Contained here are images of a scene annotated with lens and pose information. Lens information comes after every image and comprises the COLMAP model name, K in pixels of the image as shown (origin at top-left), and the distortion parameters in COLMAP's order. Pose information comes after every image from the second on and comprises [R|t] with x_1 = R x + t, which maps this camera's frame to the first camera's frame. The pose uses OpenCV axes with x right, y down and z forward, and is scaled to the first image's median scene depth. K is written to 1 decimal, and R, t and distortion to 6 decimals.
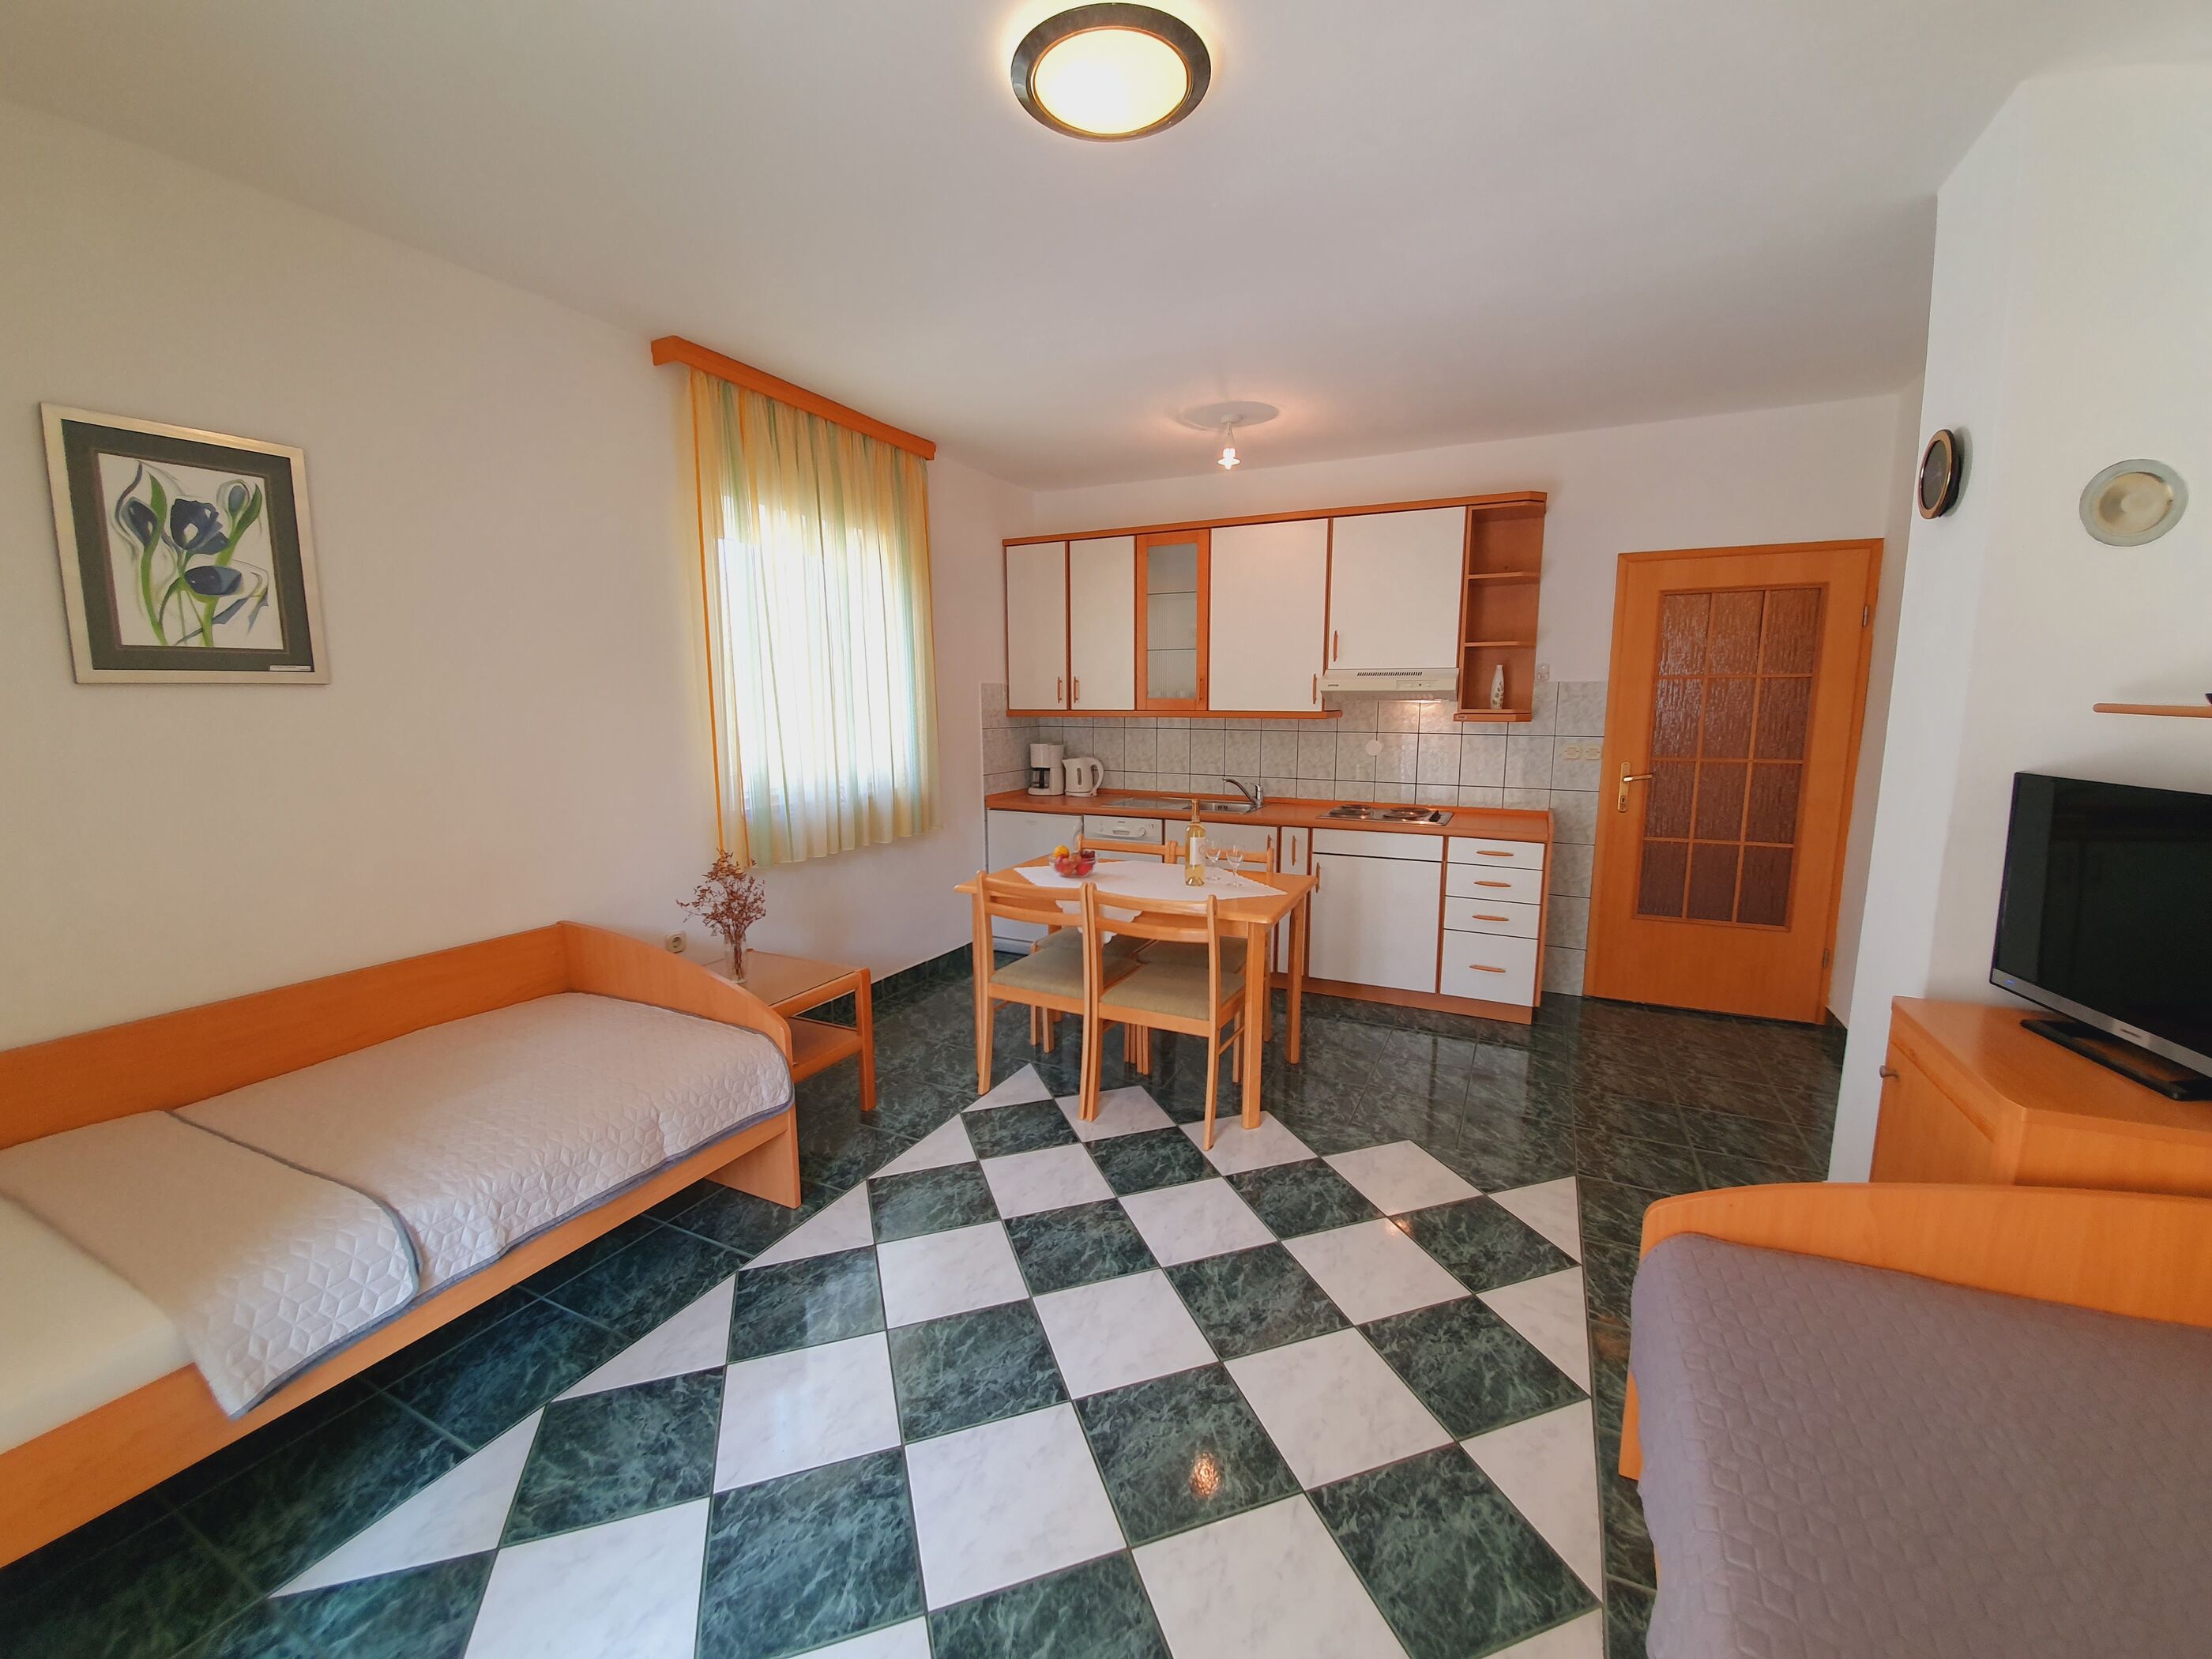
lens RADIAL K [[875.2, 0, 1117.3], [0, 875.2, 830.1], [0, 0, 1]] dist [0.002558, -0.012098]
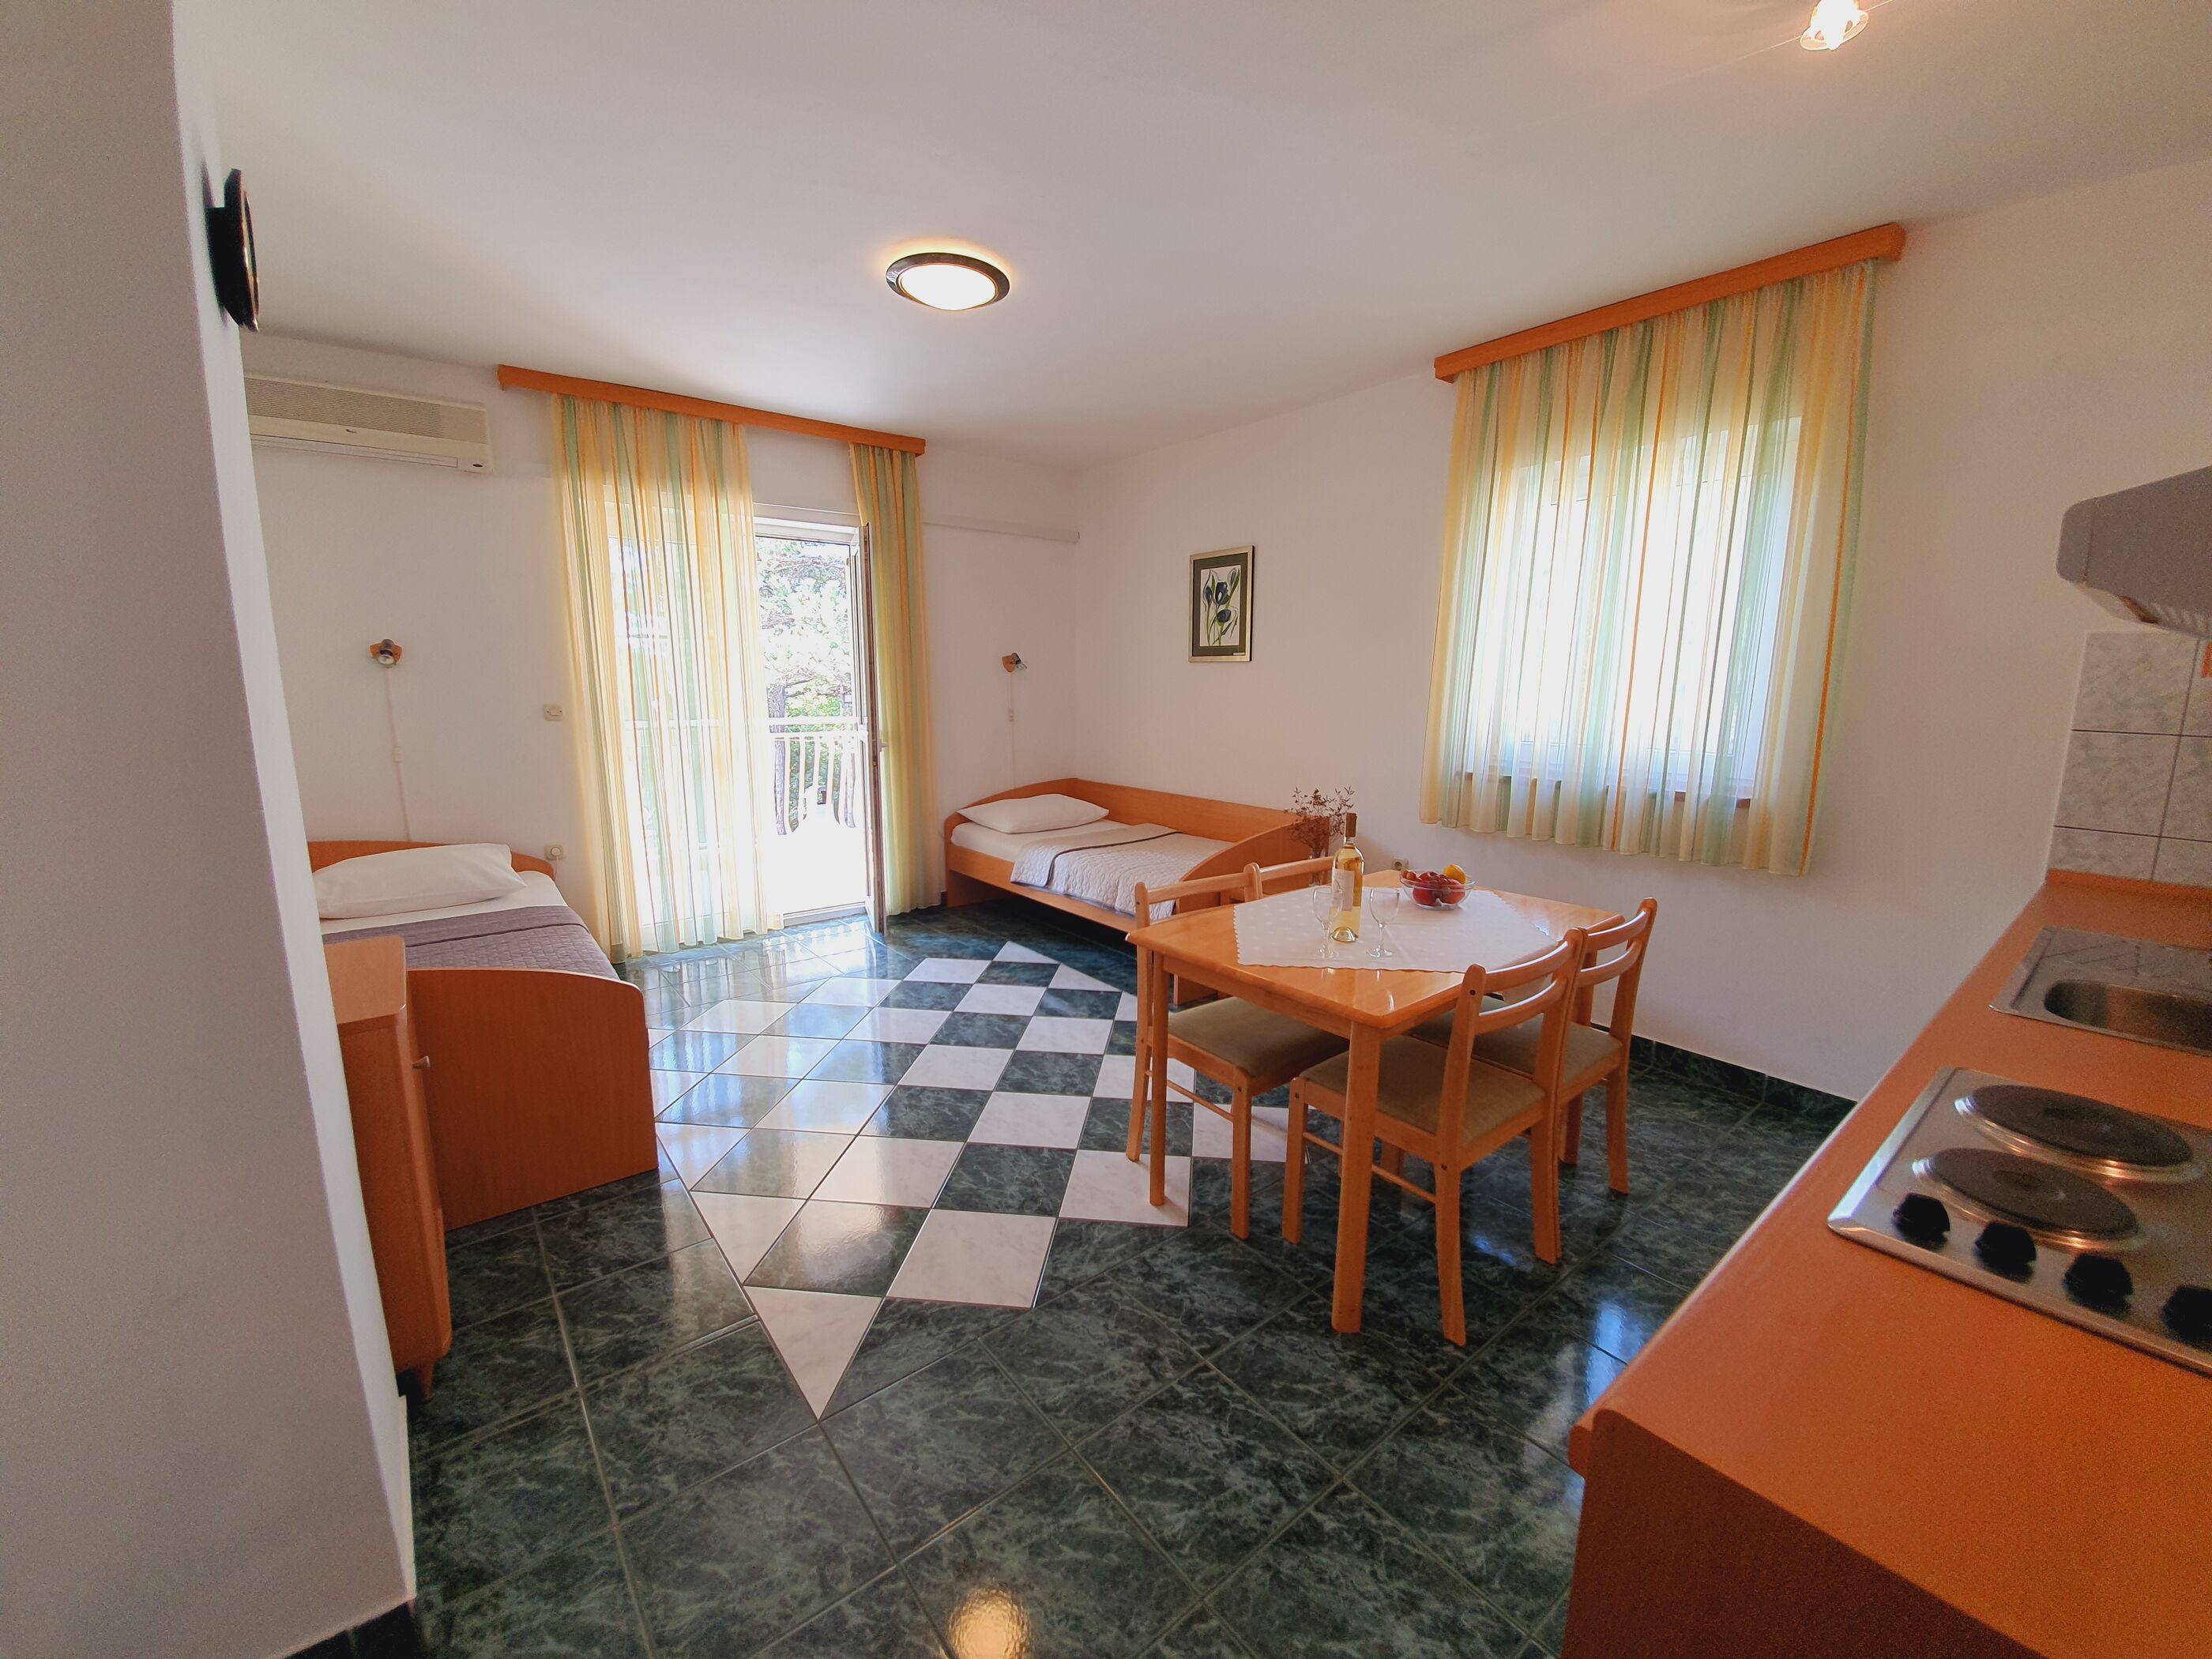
lens RADIAL K [[875.2, 0, 1117.3], [0, 875.2, 830.1], [0, 0, 1]] dist [0.002558, -0.012098]
pose [[-0.423337, 0.160713, -0.891604, 1.204533], [-0.129994, 0.963181, 0.235337, -0.250253], [0.896598, 0.215530, -0.386858, 1.746525]]
